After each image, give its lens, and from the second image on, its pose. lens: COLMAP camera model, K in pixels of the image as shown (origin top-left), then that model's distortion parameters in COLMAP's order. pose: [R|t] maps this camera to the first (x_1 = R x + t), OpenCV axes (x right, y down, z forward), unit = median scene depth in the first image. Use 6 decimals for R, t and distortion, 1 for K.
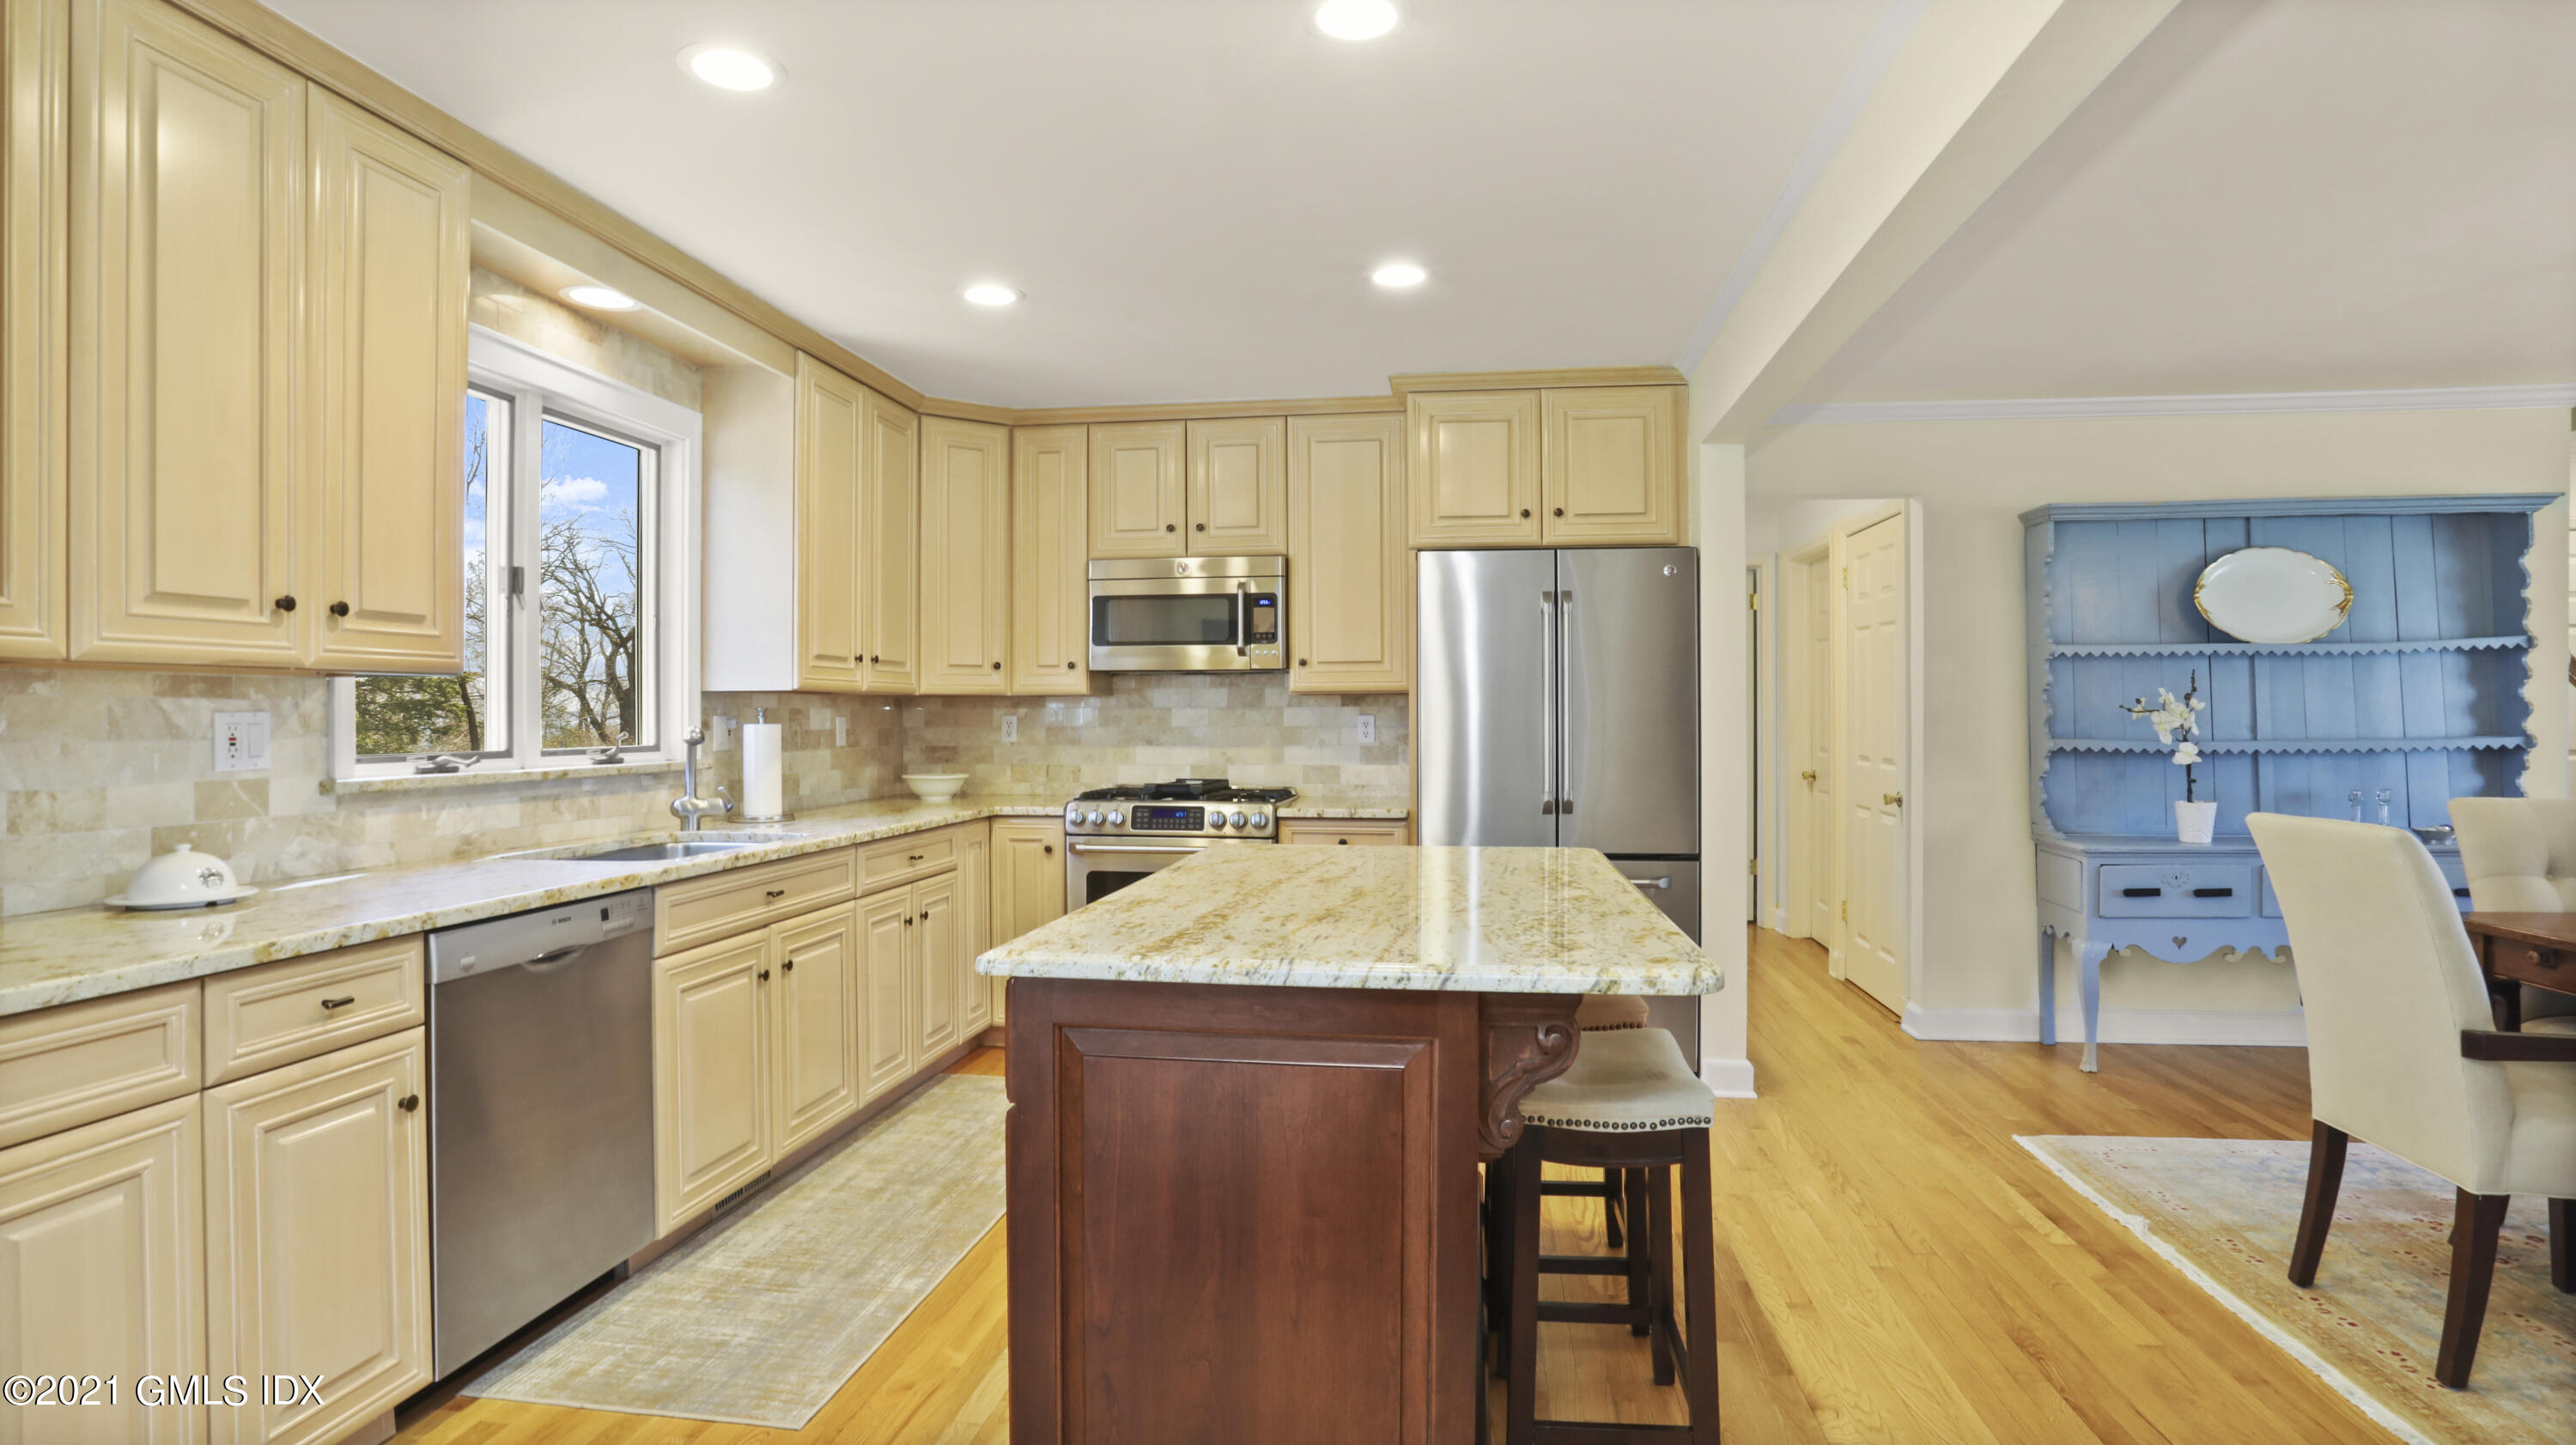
lens RADIAL K [[1264.4, 0, 1292.0], [0, 1264.4, 710.5], [0, 0, 1]] dist [-0.070747, 0.029464]
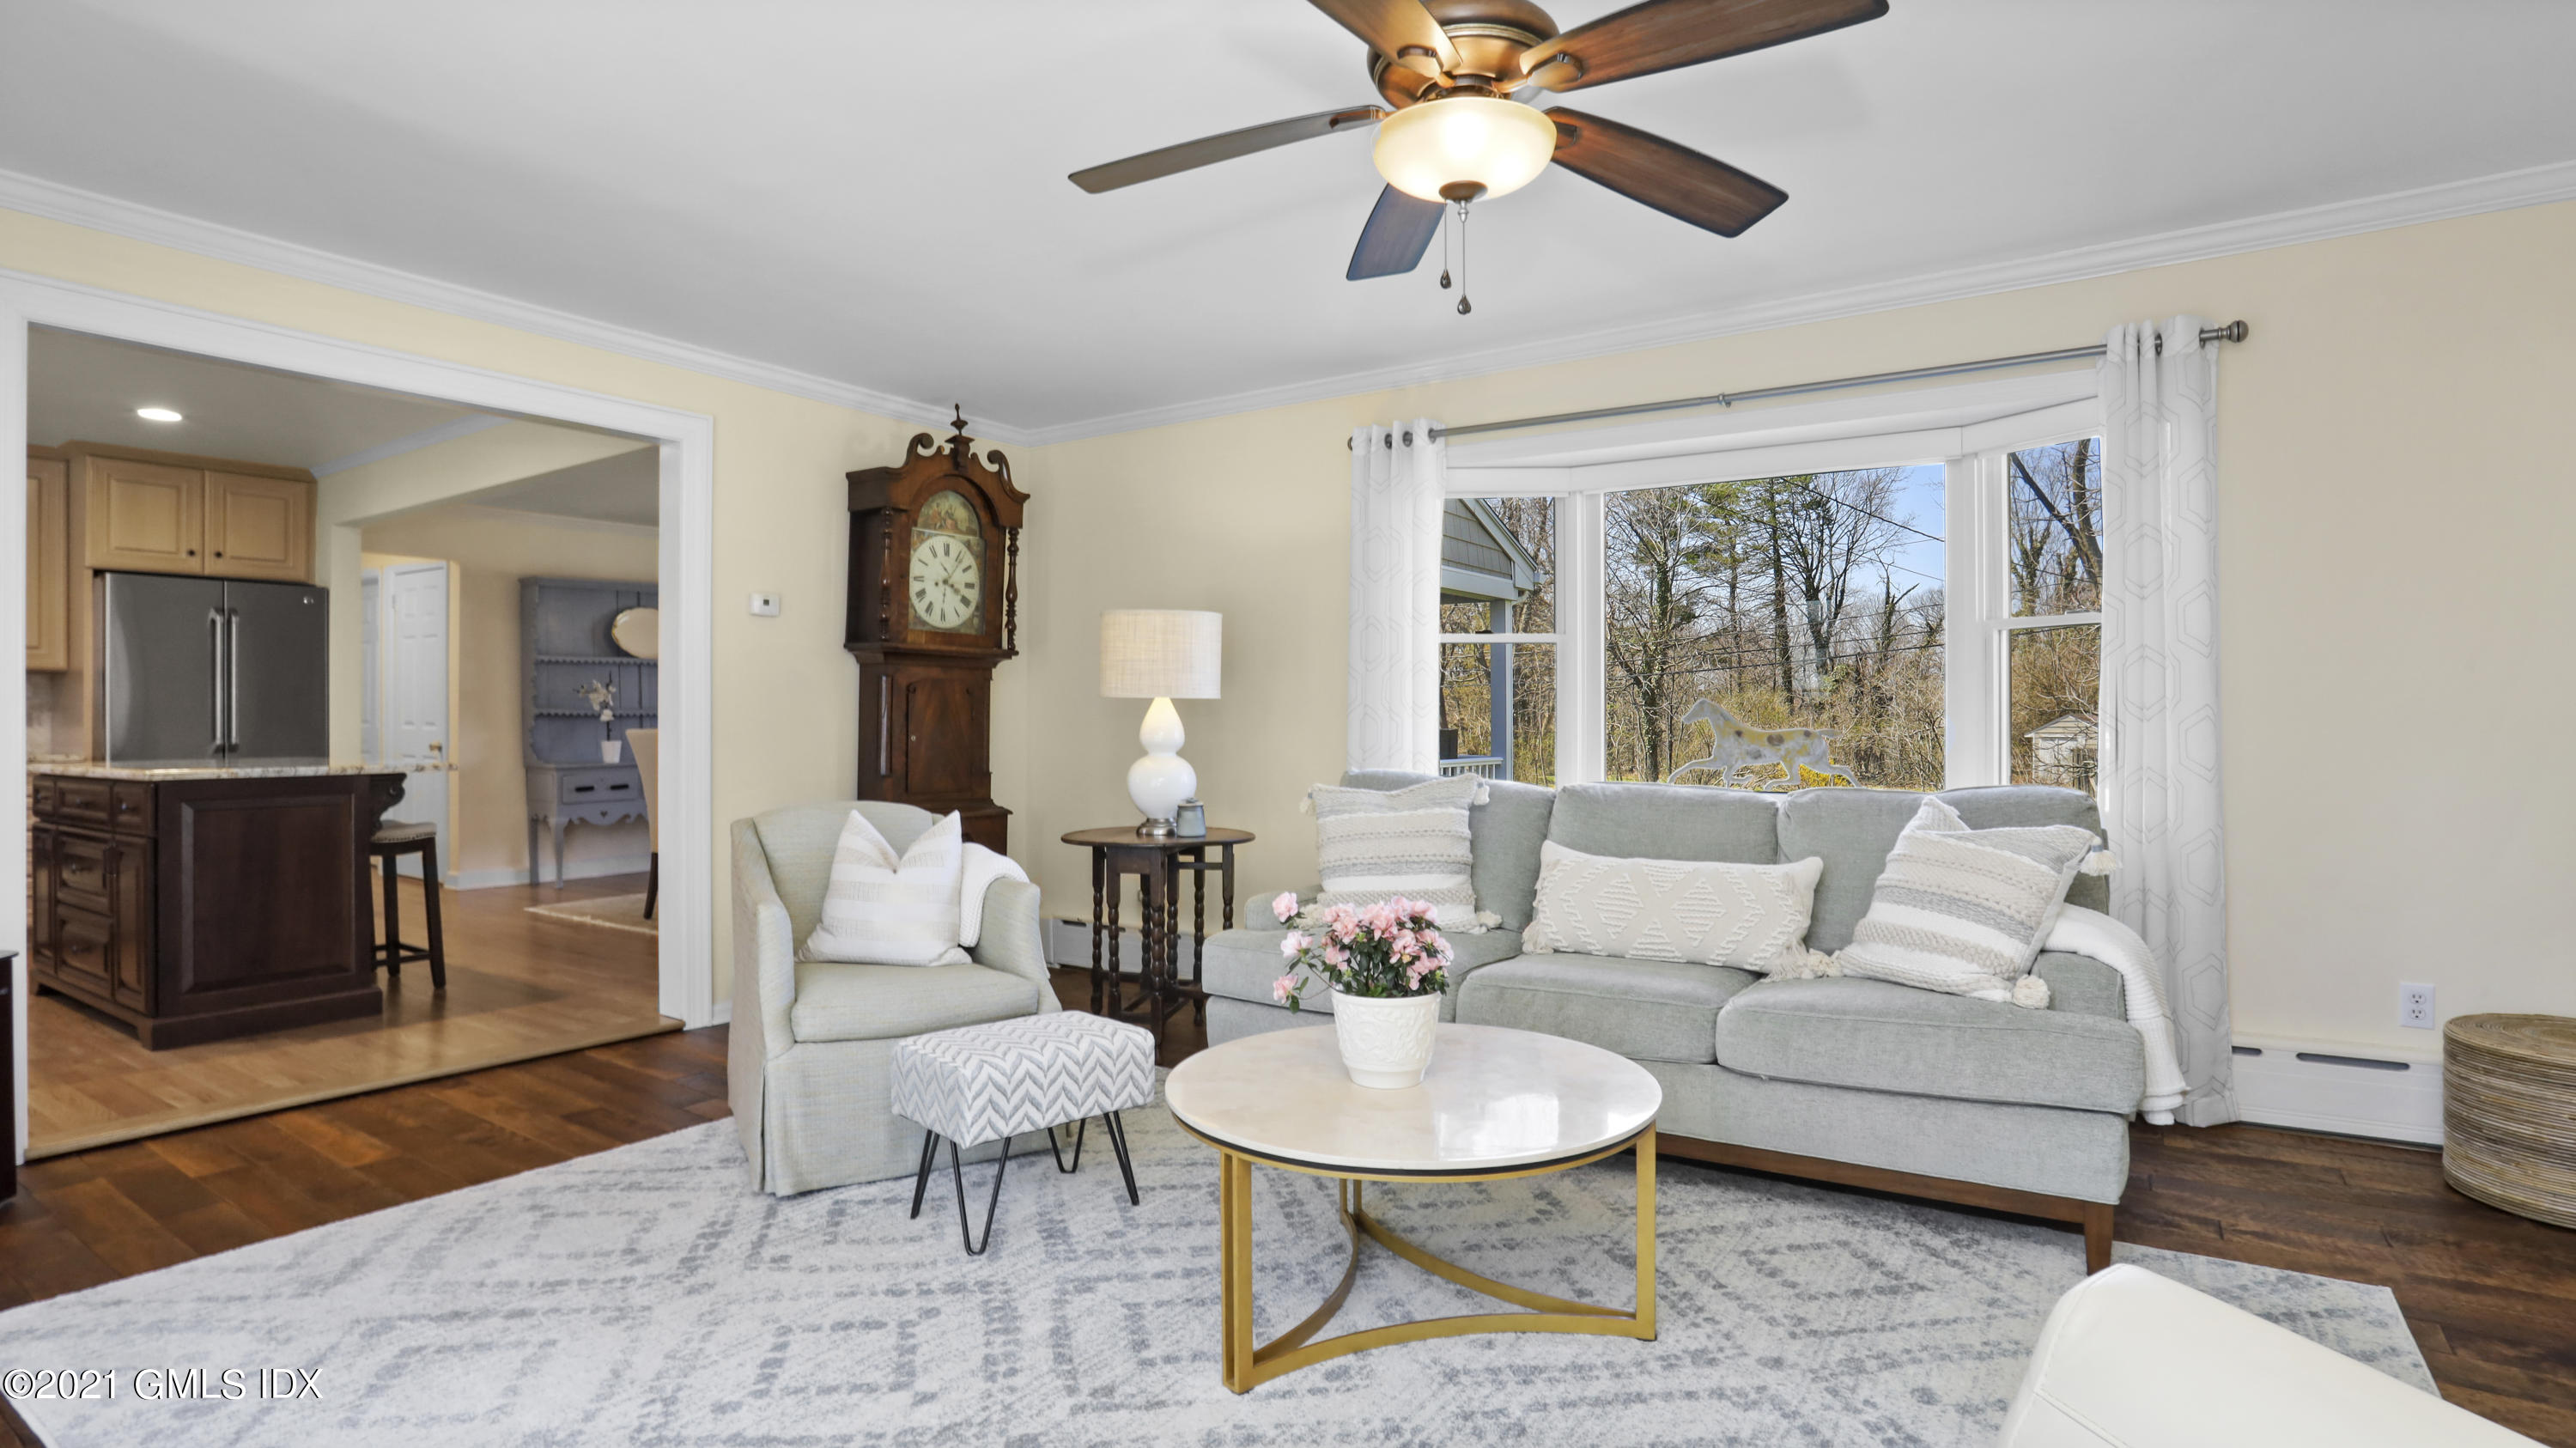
lens RADIAL K [[1268.6, 0, 1301.7], [0, 1268.6, 716.6], [0, 0, 1]] dist [-0.082411, 0.035466]
pose [[0.427148, -0.001156, 0.904181, -0.535315], [-0.001916, 0.999996, 0.002184, 0.030320], [-0.904180, -0.002665, 0.427144, -0.775659]]
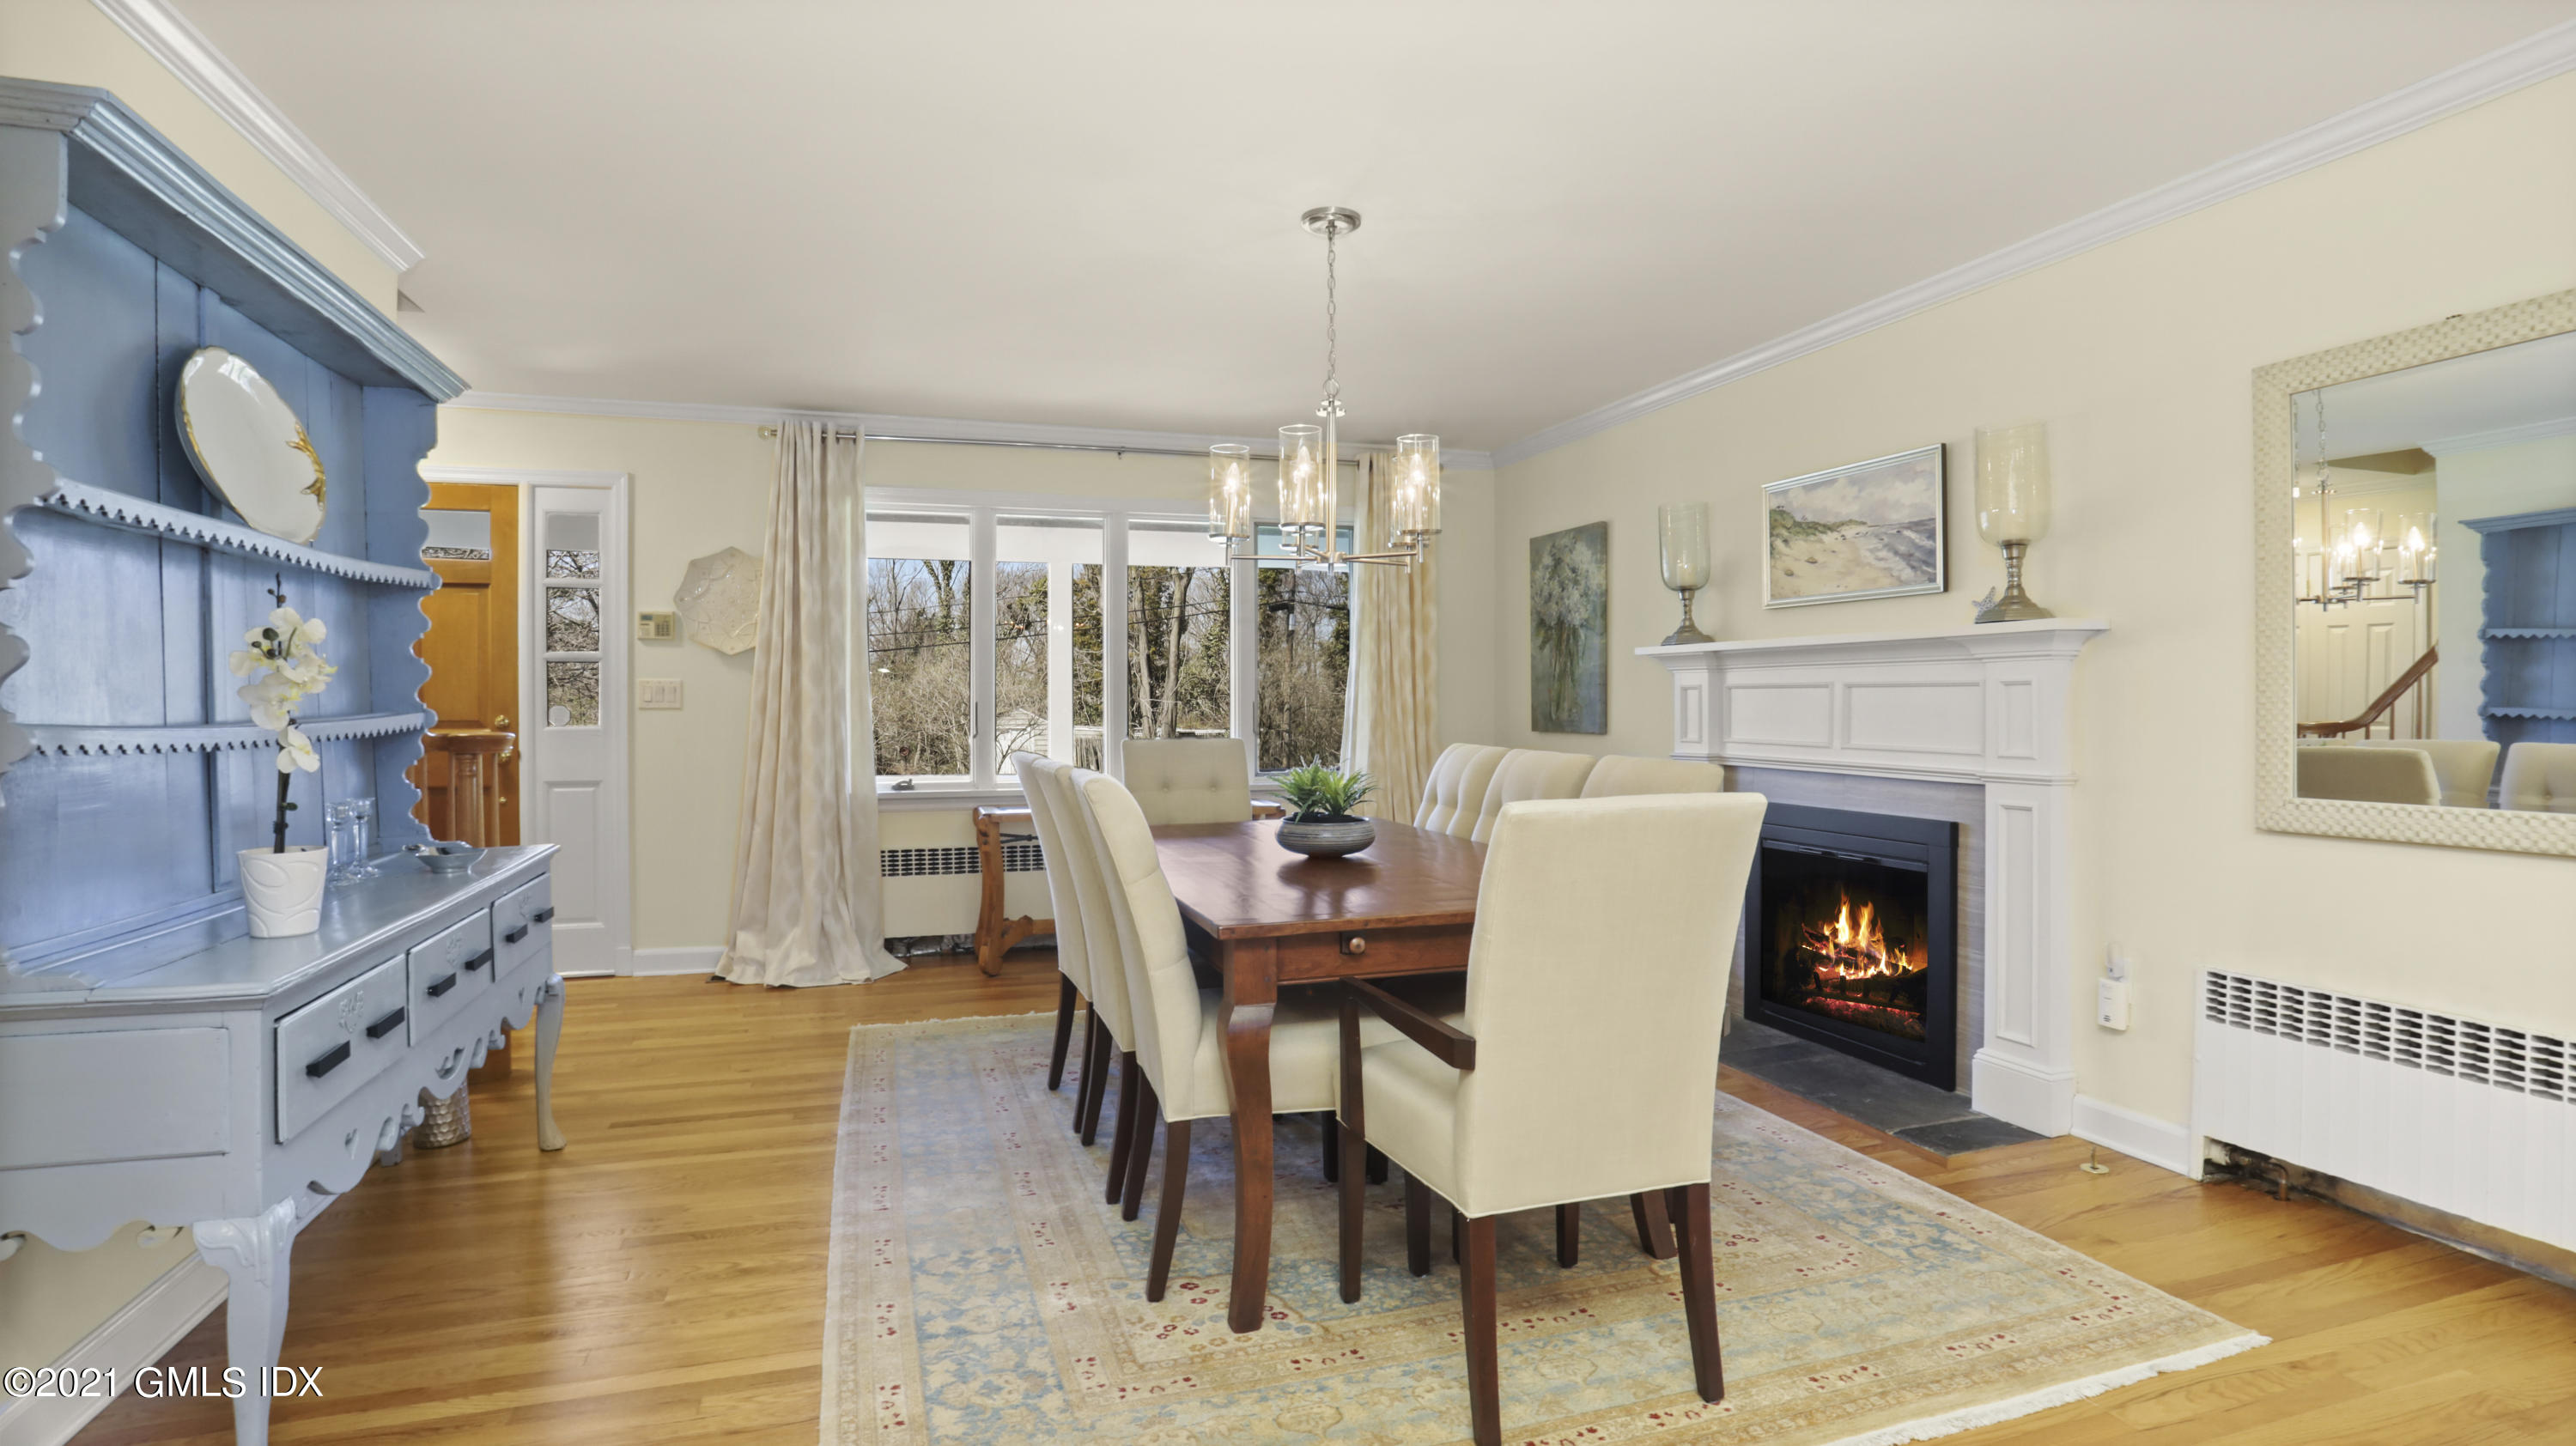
lens RADIAL K [[1264.4, 0, 1292.0], [0, 1264.4, 711.0], [0, 0, 1]] dist [-0.070747, 0.029464]
pose [[-0.433706, -0.001919, 0.901052, 0.141384], [0.003714, 0.999985, 0.003917, 0.020339], [-0.901047, 0.005045, -0.433693, 0.843146]]
